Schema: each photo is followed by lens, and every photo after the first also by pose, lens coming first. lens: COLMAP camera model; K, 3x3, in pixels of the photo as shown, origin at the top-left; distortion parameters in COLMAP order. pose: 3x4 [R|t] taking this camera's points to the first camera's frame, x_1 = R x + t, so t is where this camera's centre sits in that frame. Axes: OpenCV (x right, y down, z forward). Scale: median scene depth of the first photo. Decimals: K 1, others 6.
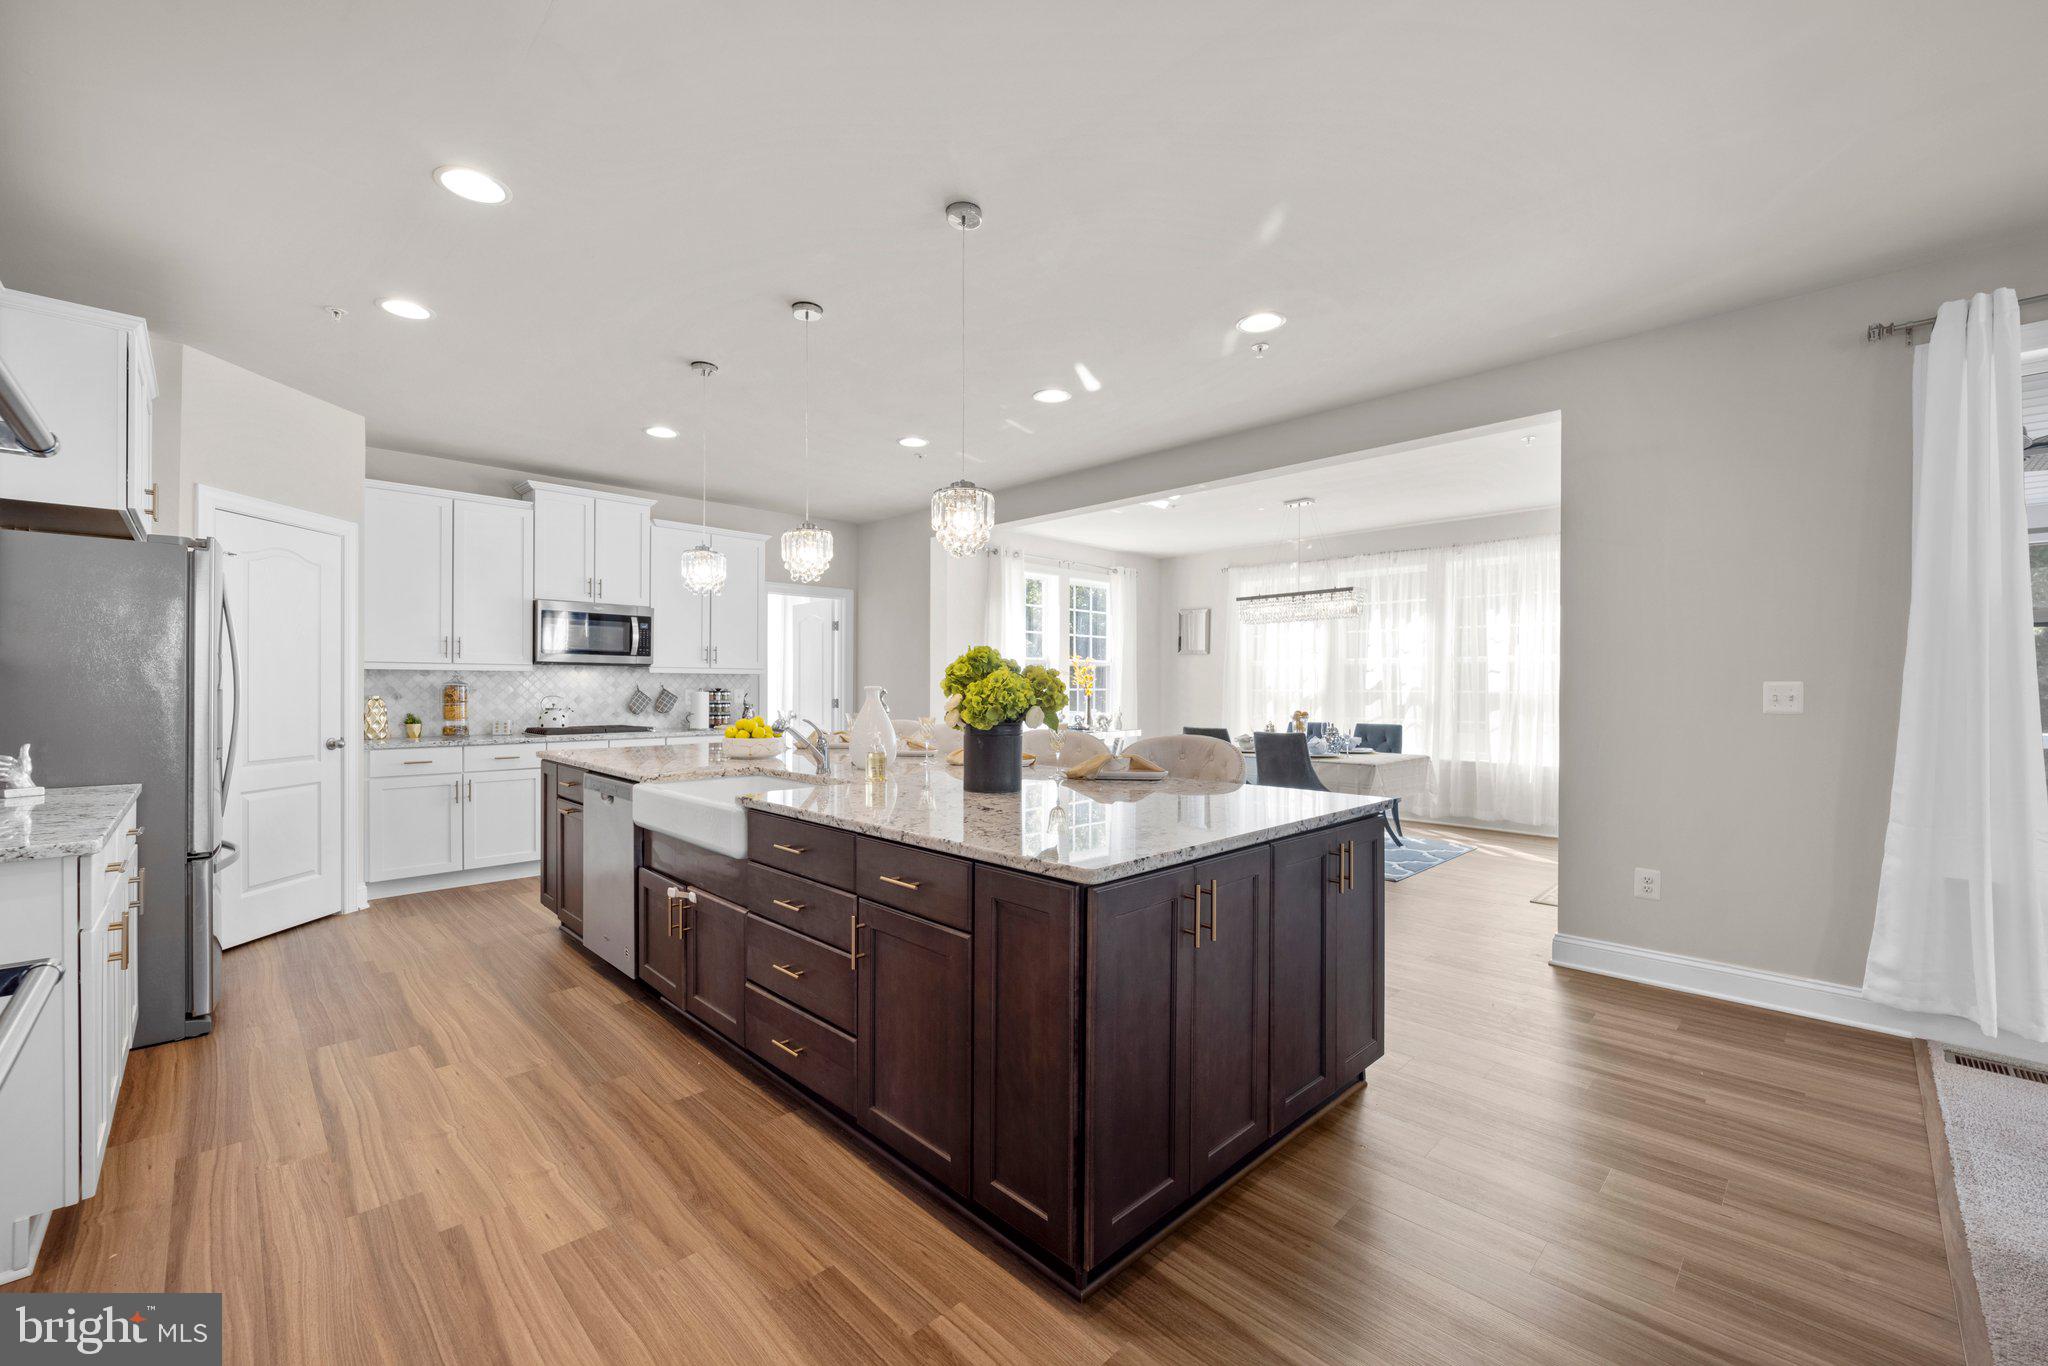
lens RADIAL K [[836.7, 0, 1031.6], [0, 836.7, 686.2], [0, 0, 1]] dist [0.000271, -0.000359]
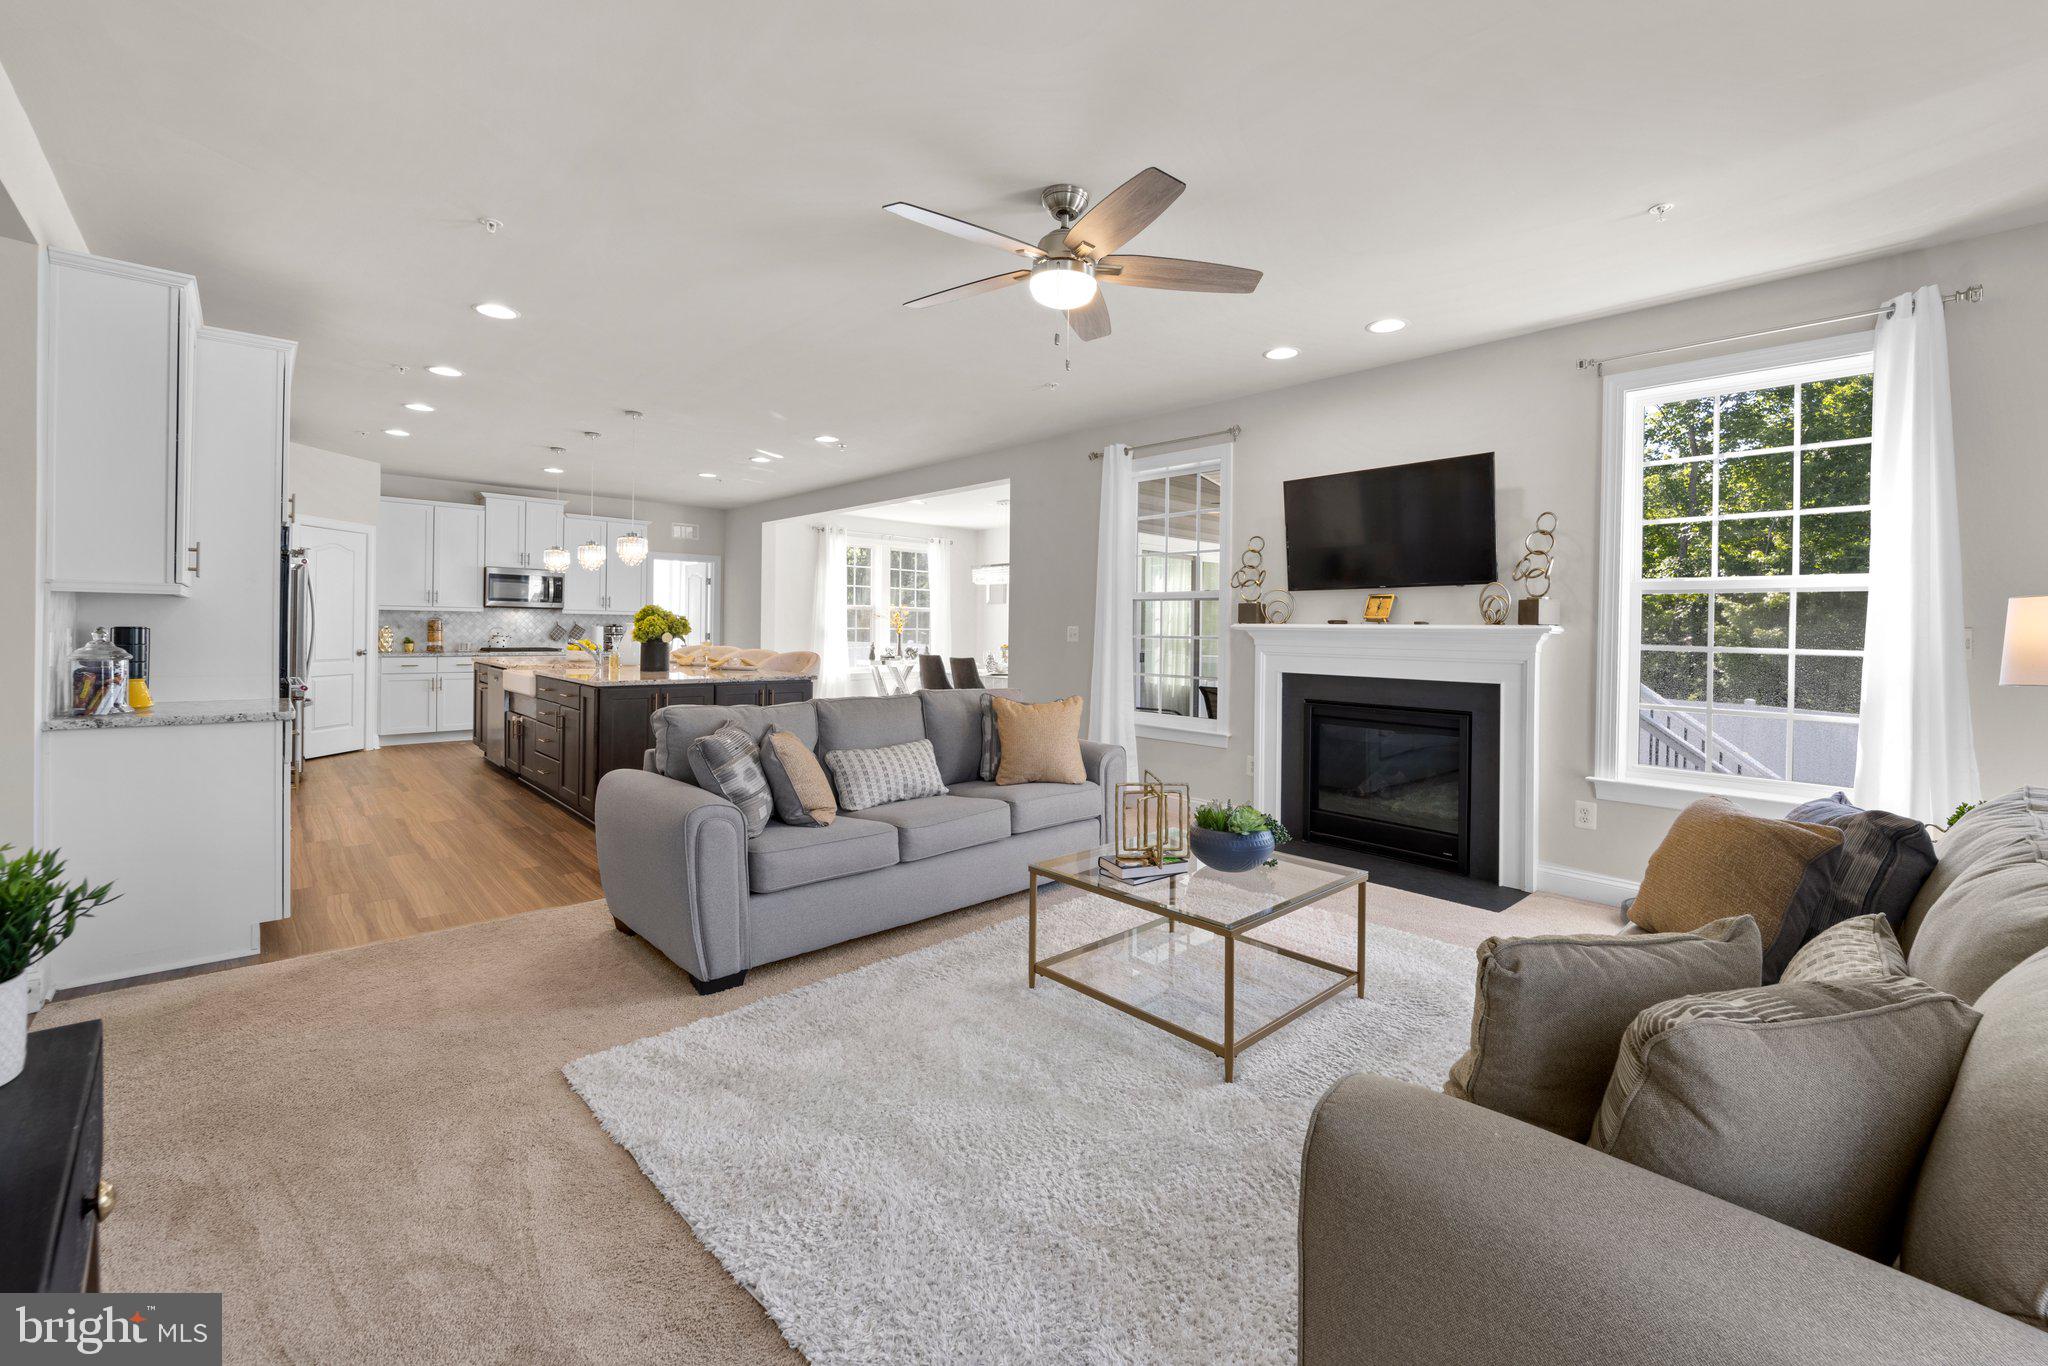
lens RADIAL K [[836.7, 0, 1025.2], [0, 836.7, 621.9], [0, 0, 1]] dist [0.000271, -0.000359]
pose [[0.999572, 0.010230, -0.027410, 0.499616], [-0.010442, 0.999917, -0.007598, 0.002647], [0.027330, 0.007881, 0.999595, -0.590705]]
